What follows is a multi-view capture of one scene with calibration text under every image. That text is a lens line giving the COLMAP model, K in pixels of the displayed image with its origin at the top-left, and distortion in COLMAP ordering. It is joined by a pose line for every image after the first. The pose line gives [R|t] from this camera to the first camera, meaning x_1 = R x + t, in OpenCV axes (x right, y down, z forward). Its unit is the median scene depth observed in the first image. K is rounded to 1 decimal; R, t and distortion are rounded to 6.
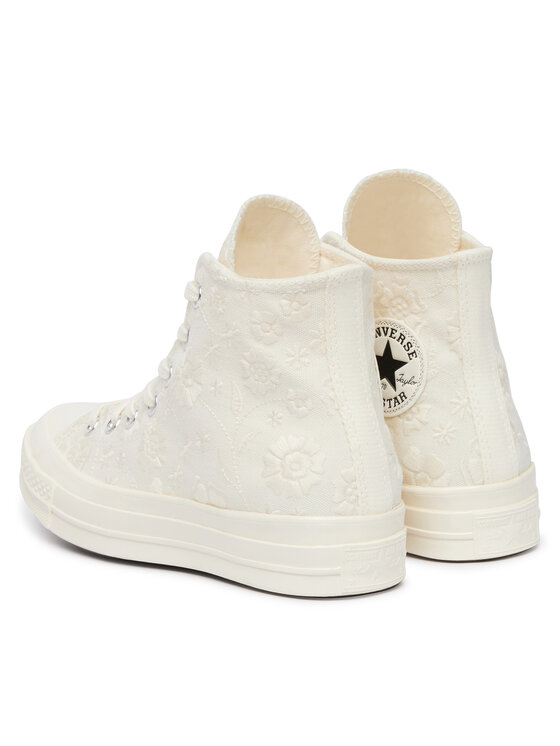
lens RADIAL K [[1314.8, 0, 280.0], [0, 1314.8, 373.0], [0, 0, 1]] dist [-0.001657, 0.003415]
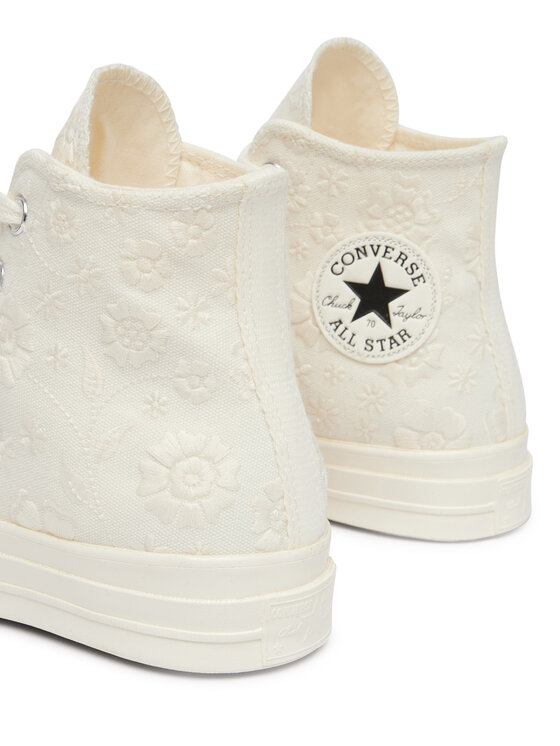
lens RADIAL K [[1359.9, 0, 280.0], [0, 1359.9, 373.0], [0, 0, 1]] dist [0.011585, -1.586585]
pose [[0.977159, -0.017134, 0.211816, -0.086894], [0.006119, 0.998600, 0.052550, -0.016346], [-0.212419, -0.050054, 0.975896, 0.335974]]
